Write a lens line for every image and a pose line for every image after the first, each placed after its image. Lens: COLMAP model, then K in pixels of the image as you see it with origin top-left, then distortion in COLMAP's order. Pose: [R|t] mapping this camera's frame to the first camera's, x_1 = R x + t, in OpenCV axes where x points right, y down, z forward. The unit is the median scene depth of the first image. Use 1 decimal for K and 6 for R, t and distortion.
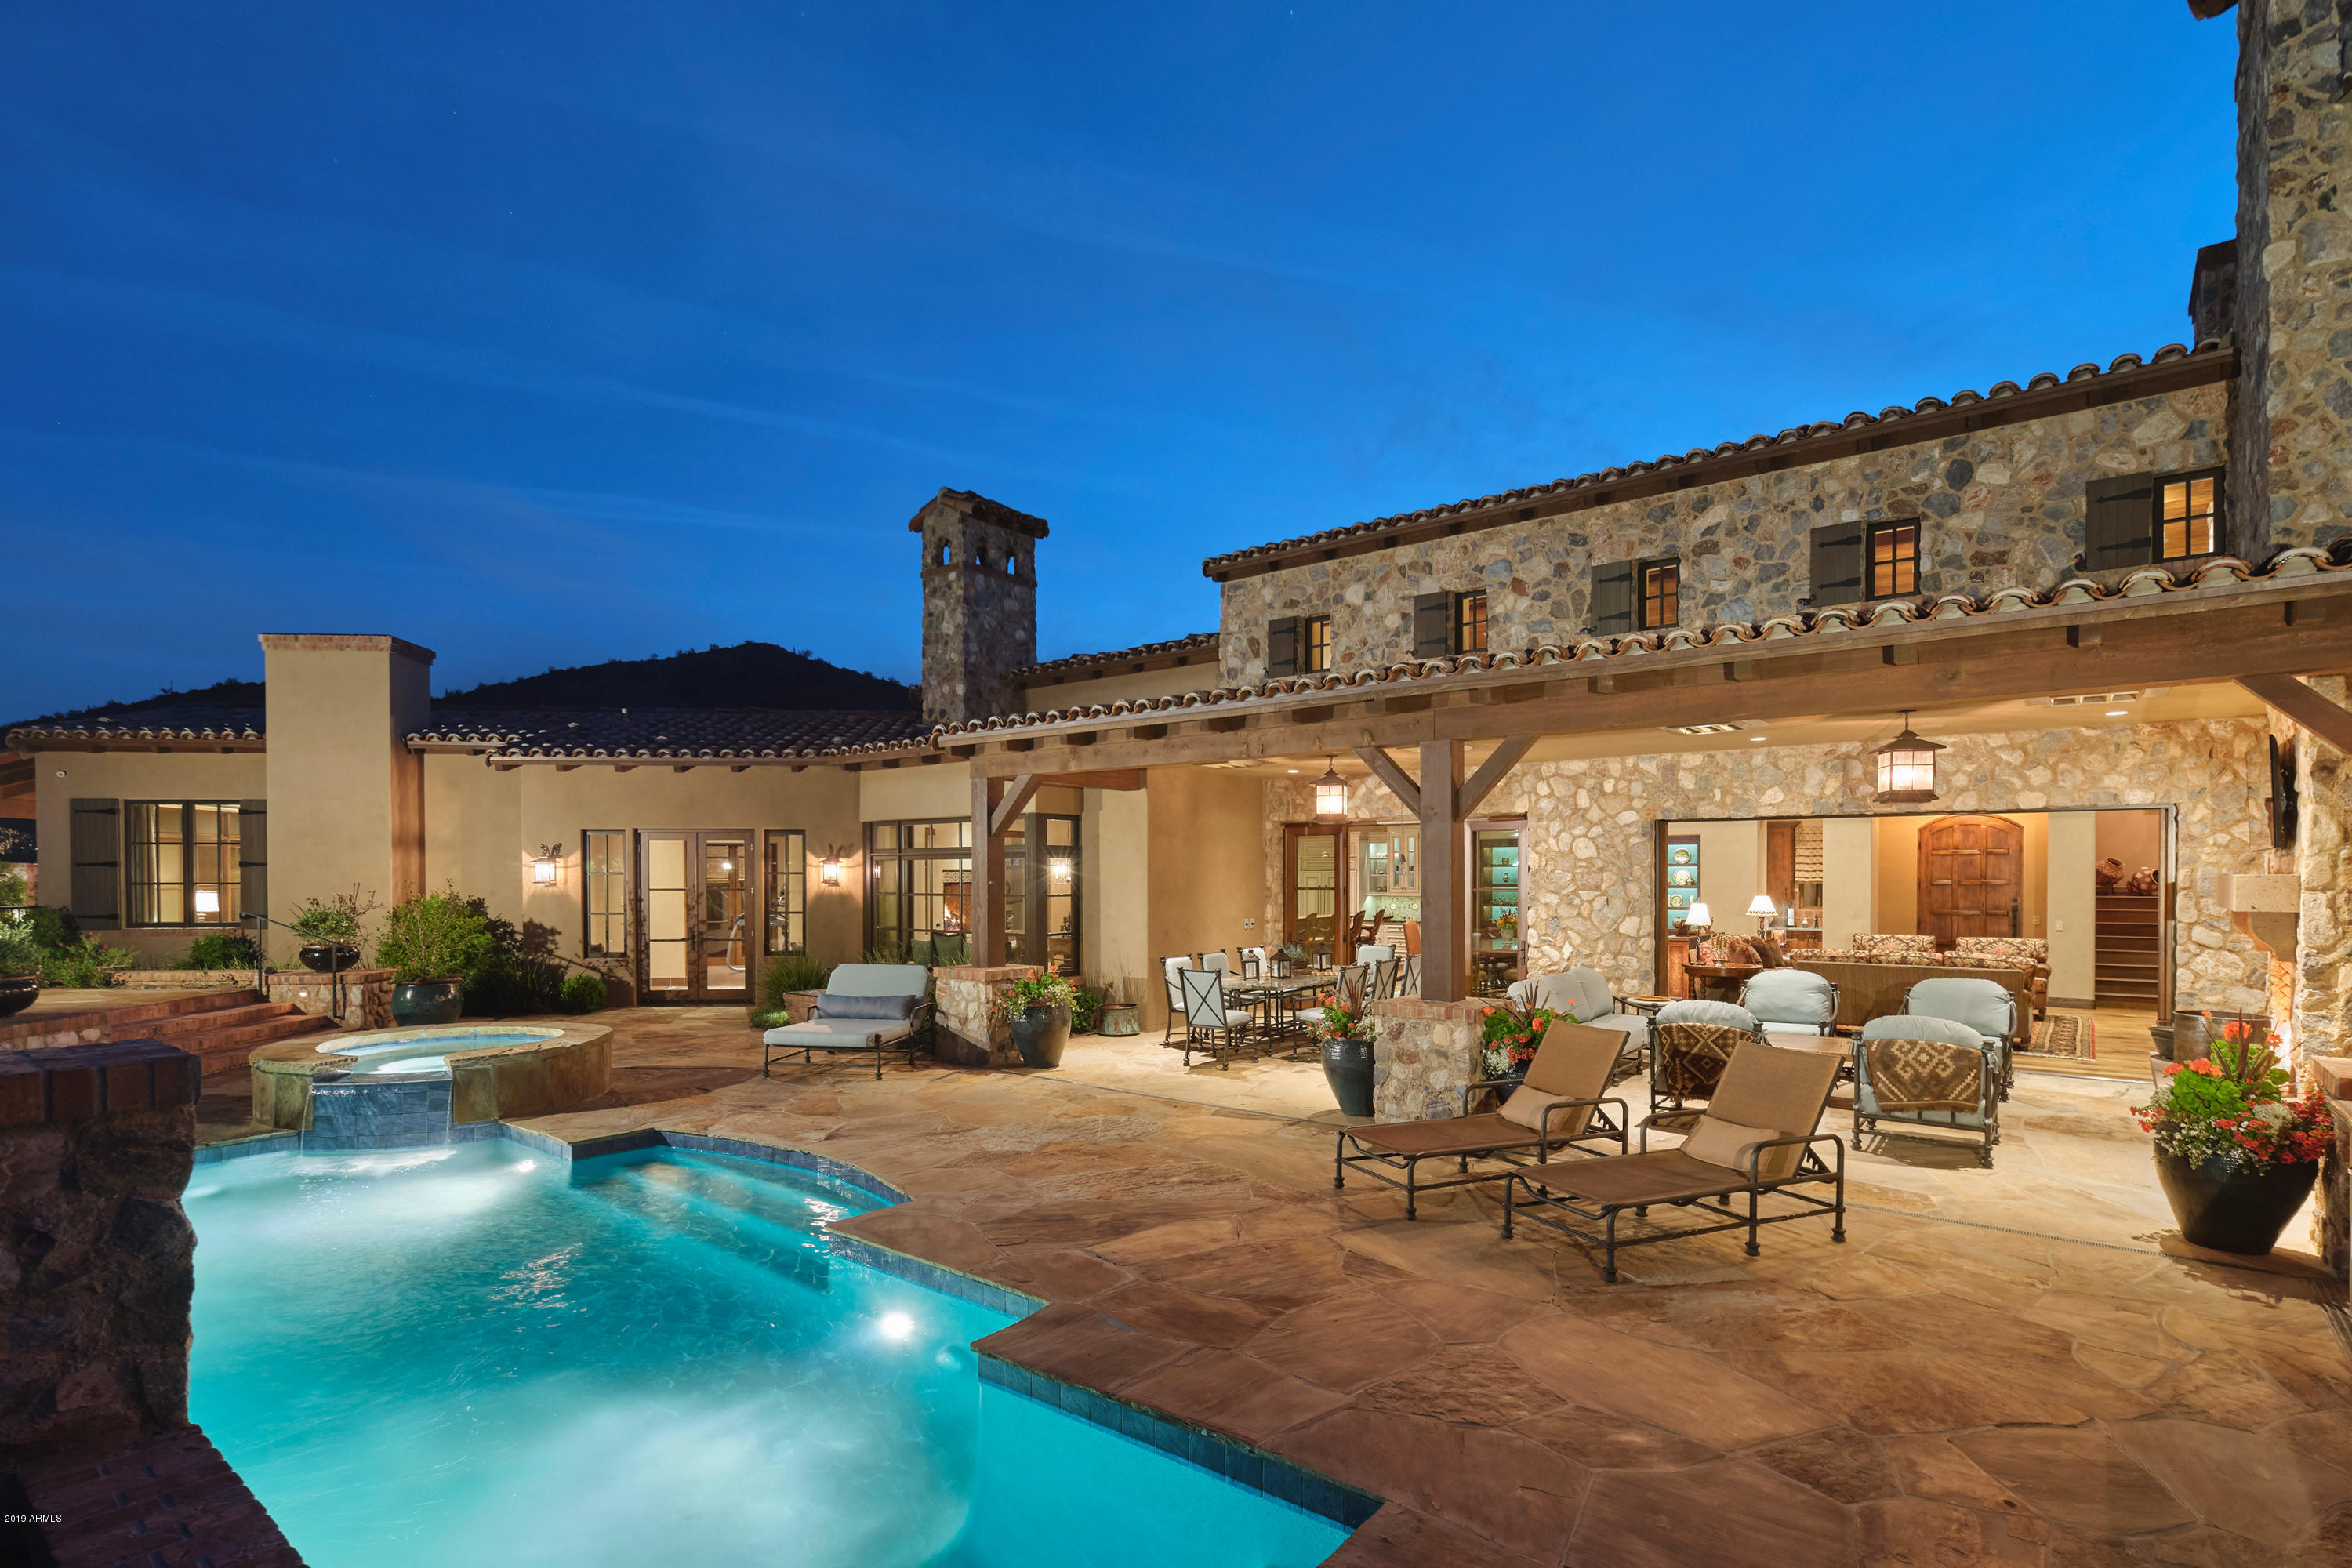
lens RADIAL K [[1141.0, 0, 1158.0], [0, 1141.0, 885.1], [0, 0, 1]] dist [0.004212, -0.003903]
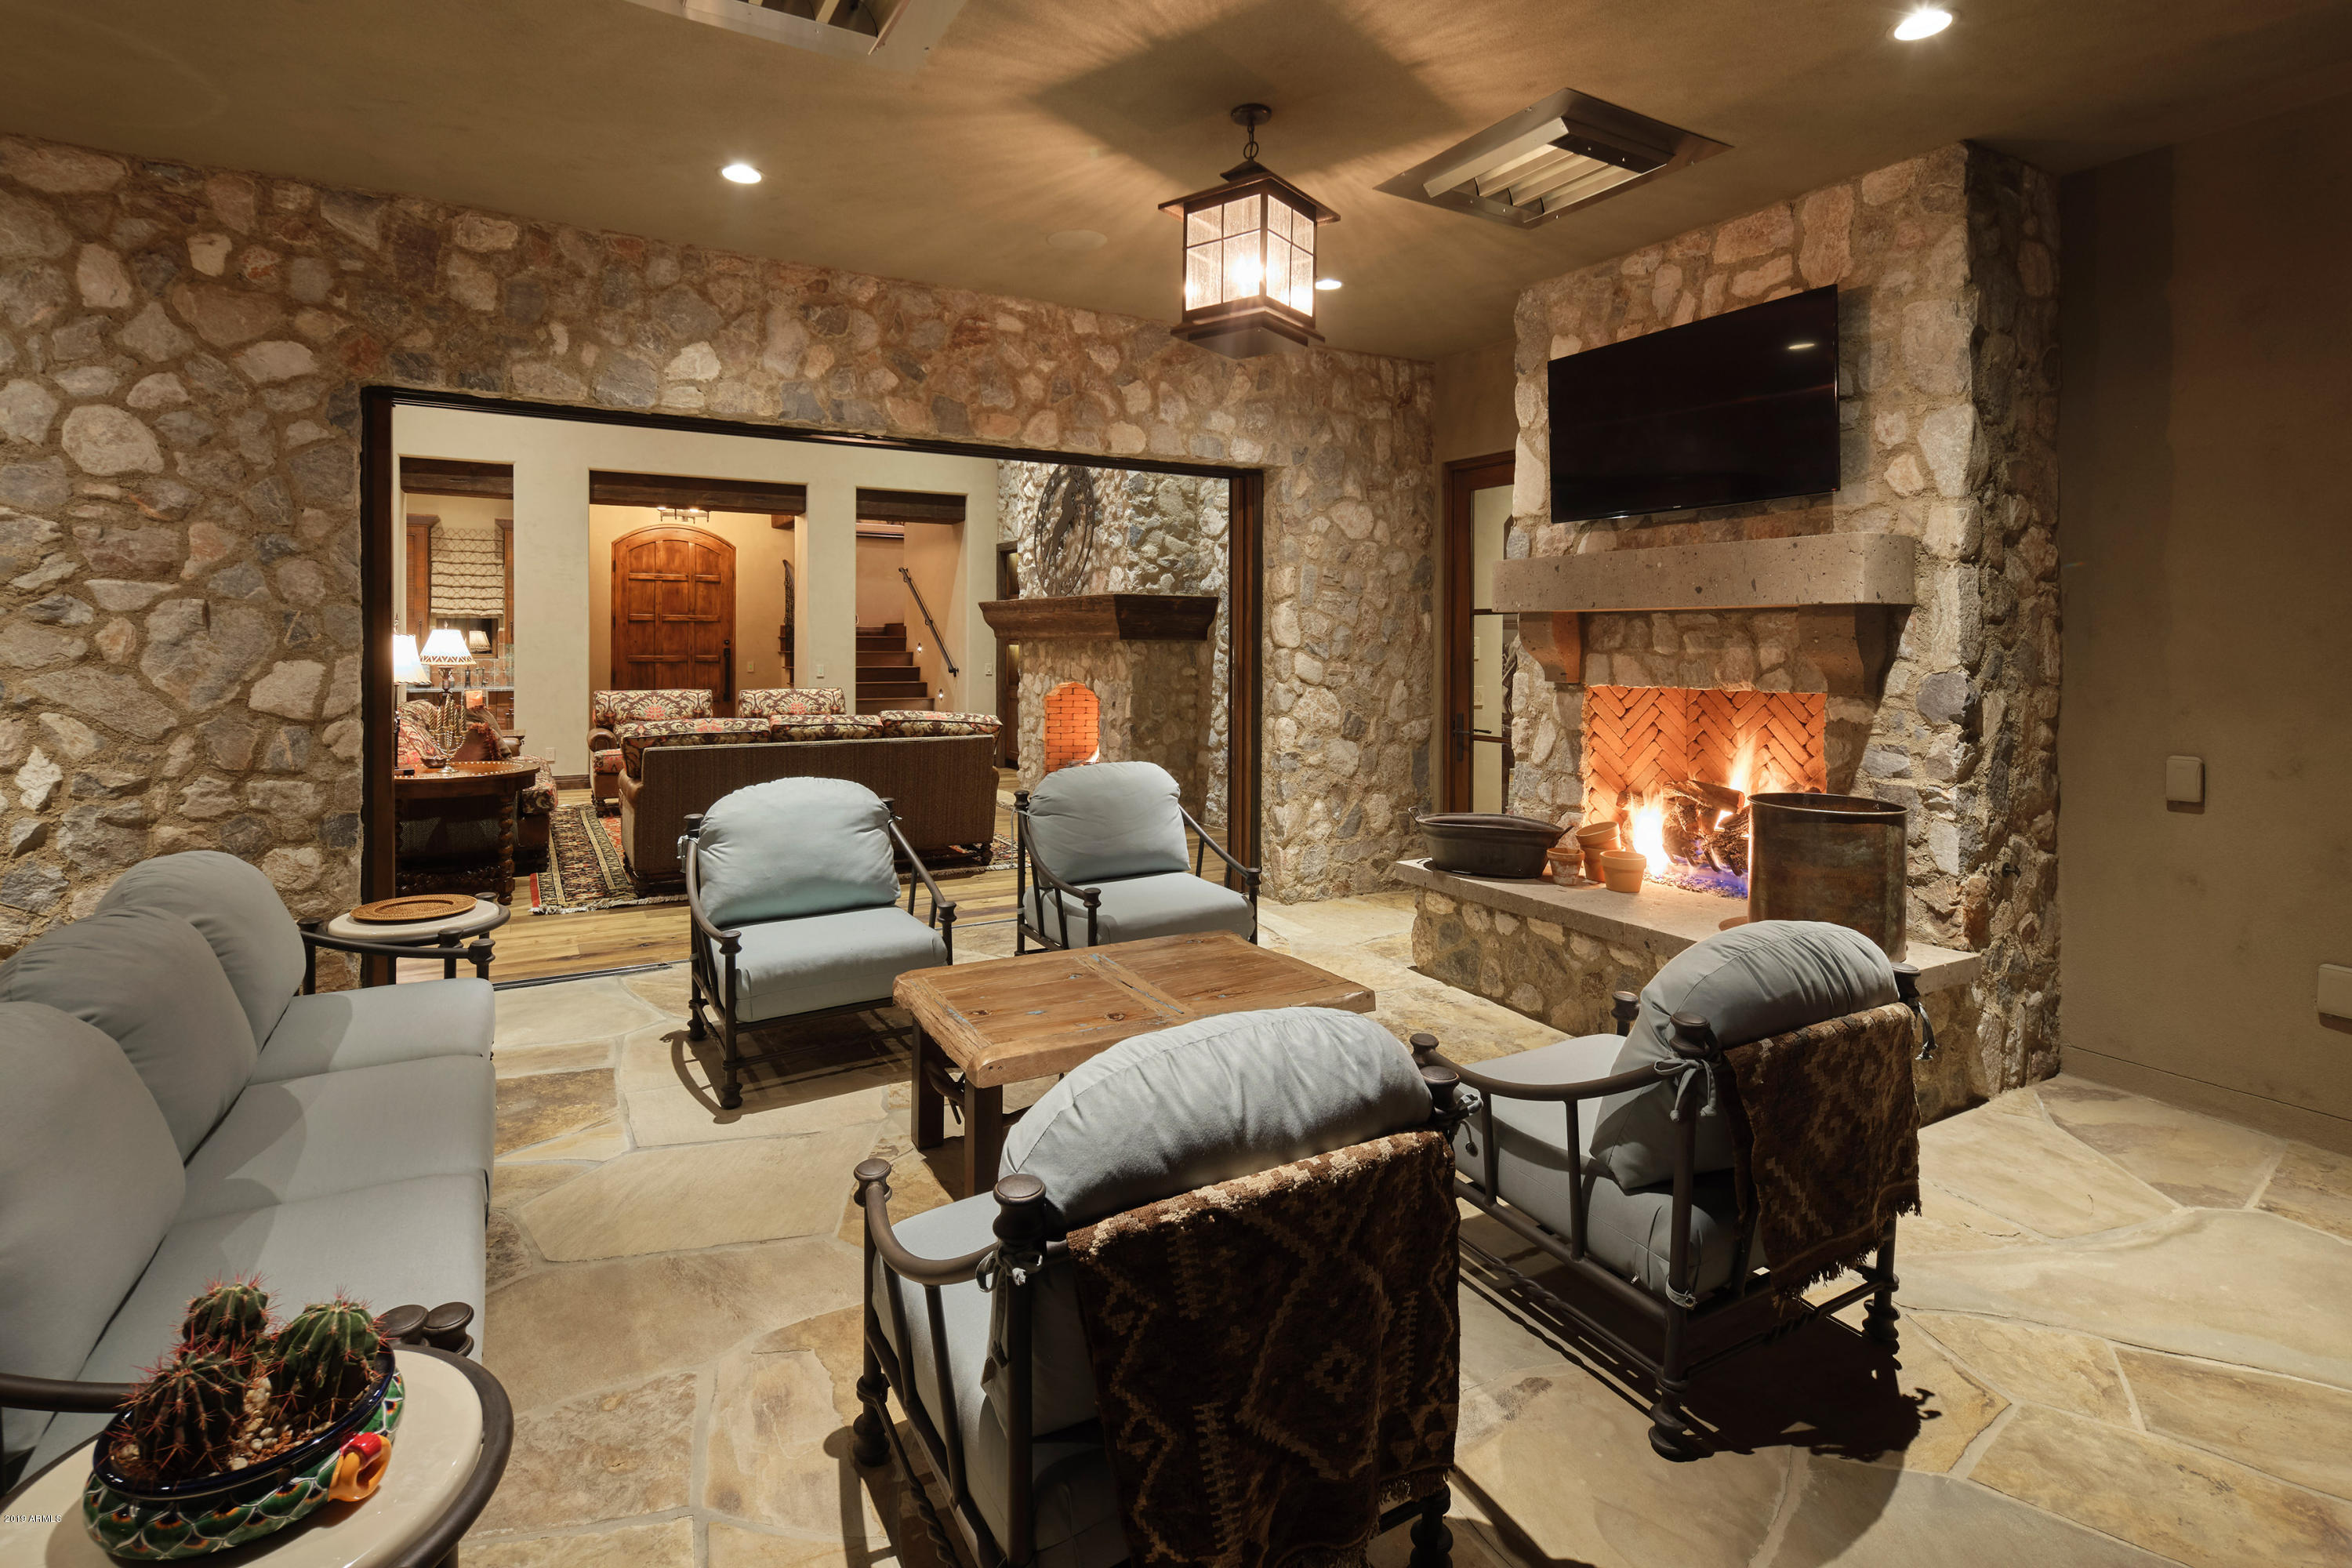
lens RADIAL K [[1146.5, 0, 1165.5], [0, 1146.5, 642.9], [0, 0, 1]] dist [0.003001, 0.000164]
pose [[0.371296, -0.000254, 0.928515, 0.196703], [0.003017, 0.999995, -0.000933, 0.023885], [-0.928510, 0.003148, 0.371295, 0.638090]]
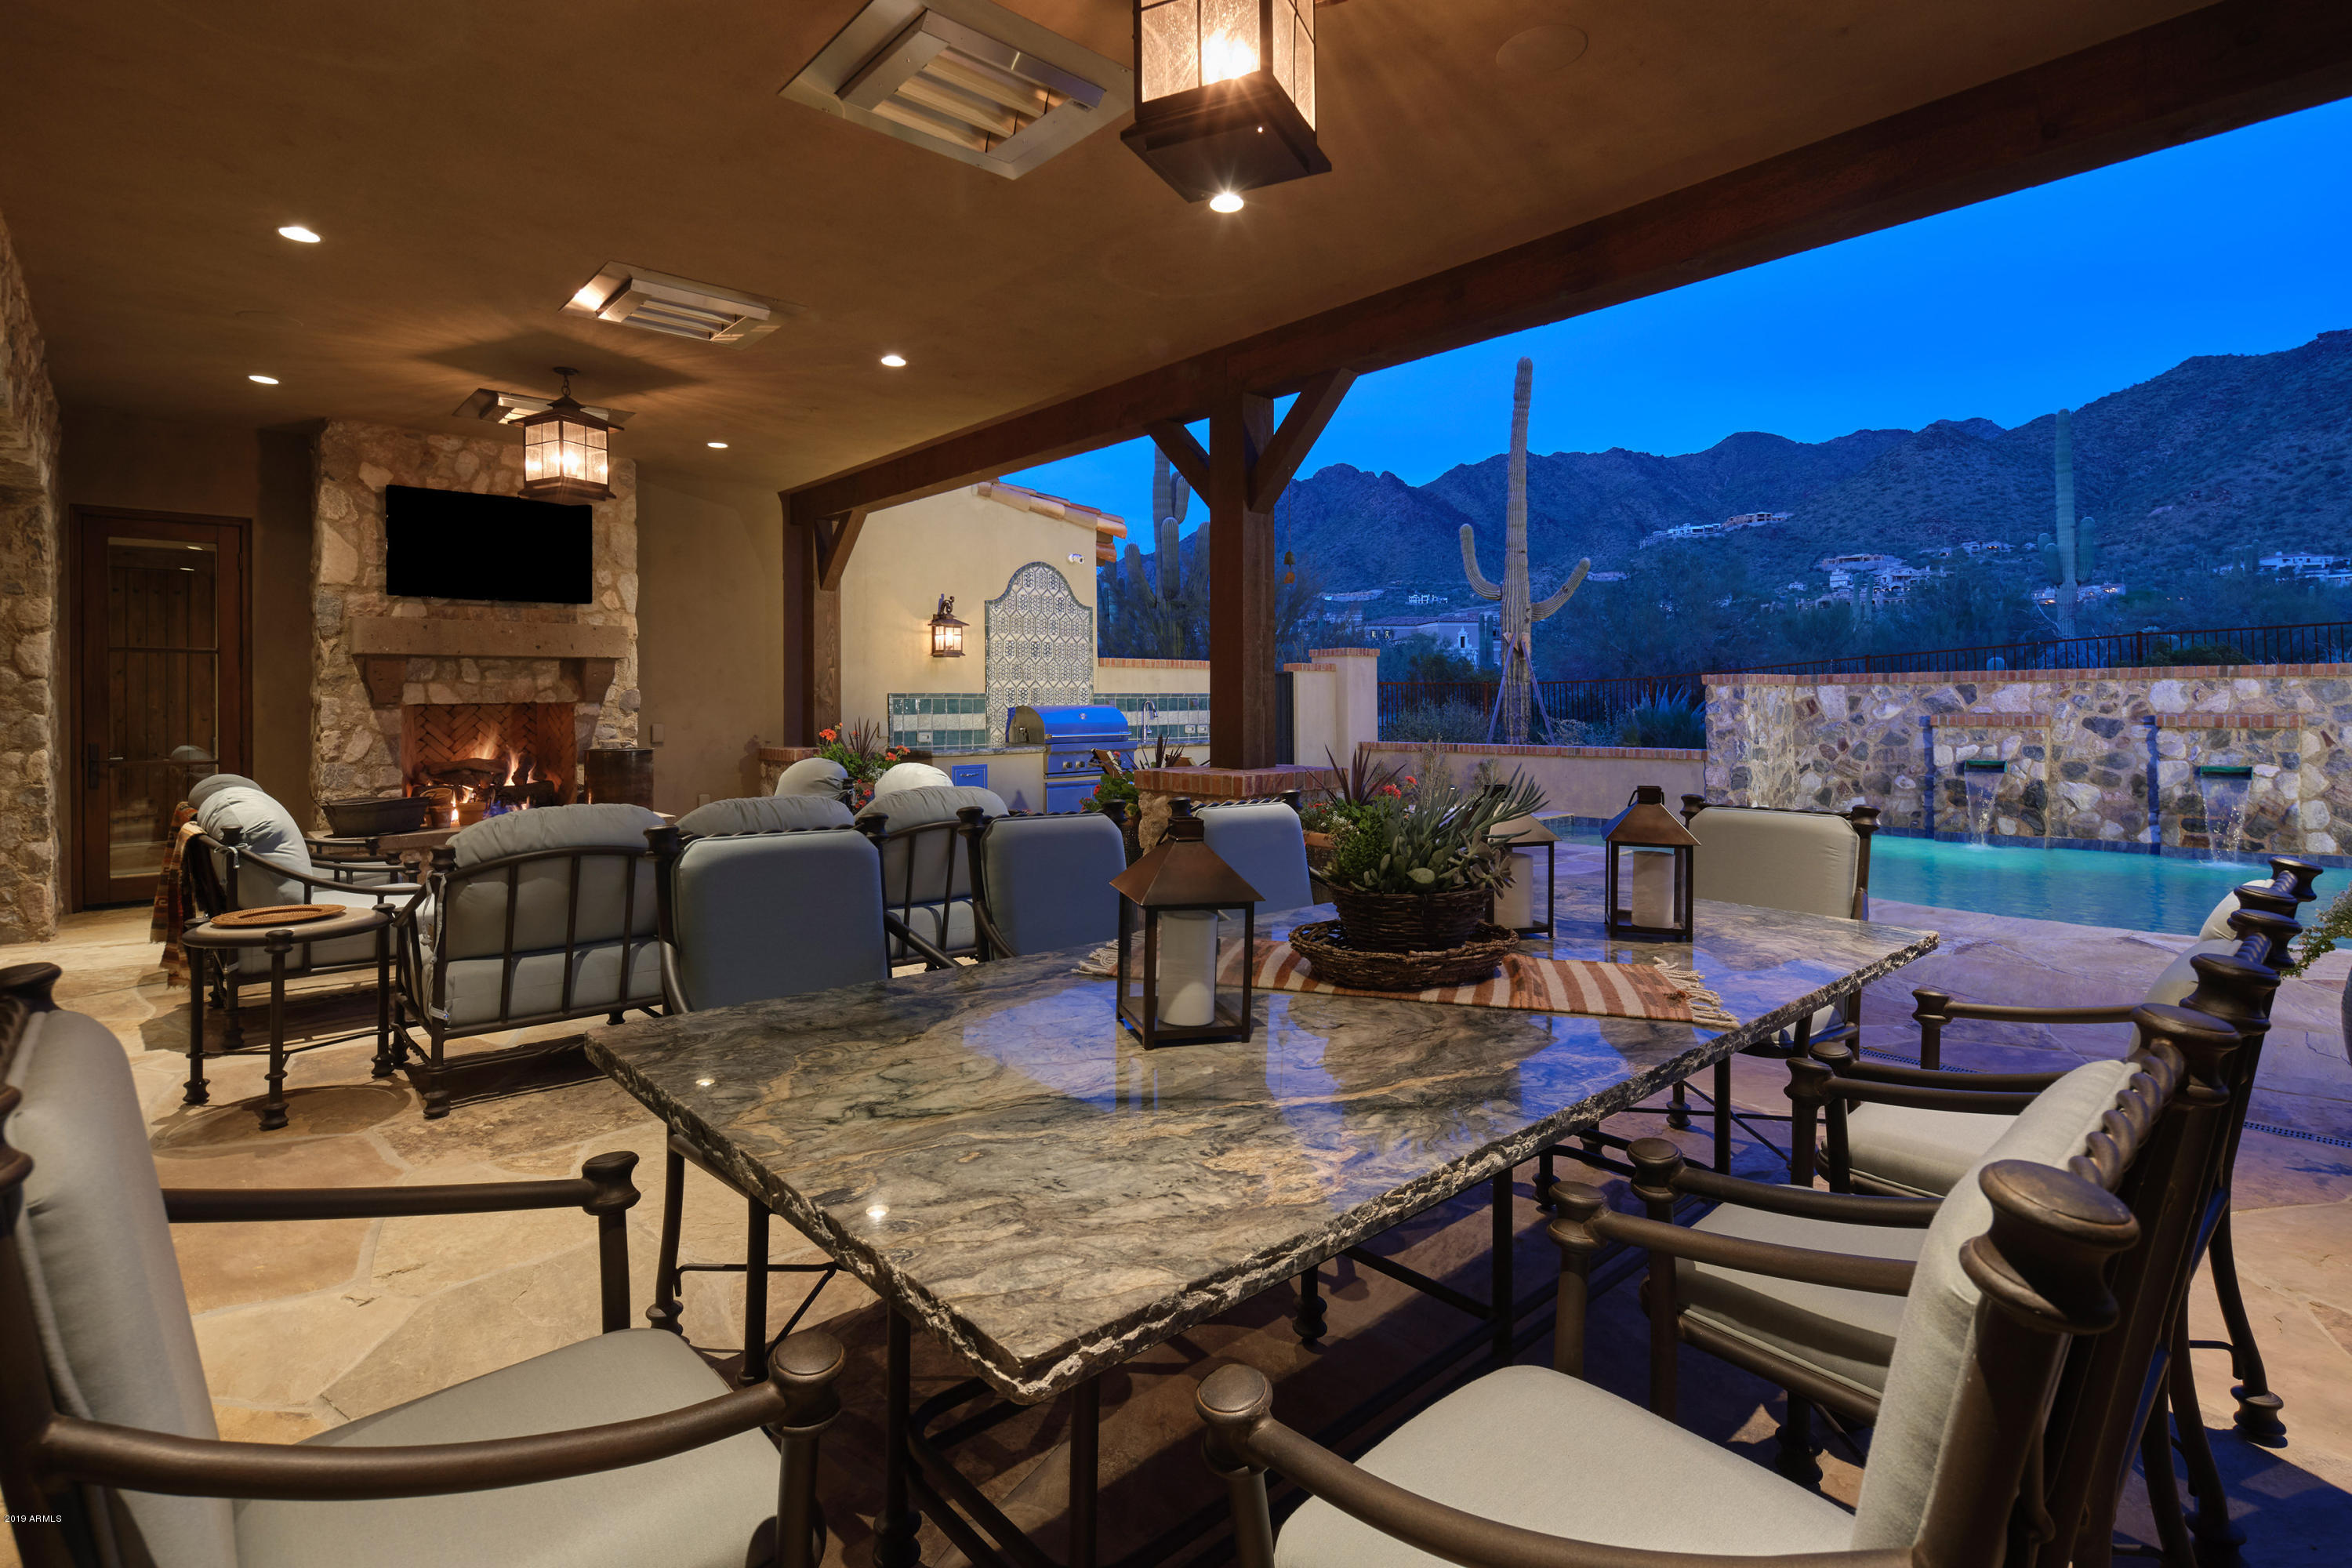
lens RADIAL K [[1141.0, 0, 1147.4], [0, 1141.0, 692.7], [0, 0, 1]] dist [0.004212, -0.003903]
pose [[-0.986956, 0.011215, 0.160599, 0.132407], [0.011072, 0.999937, -0.001790, 0.039587], [-0.160609, 0.000011, -0.987018, 1.235485]]
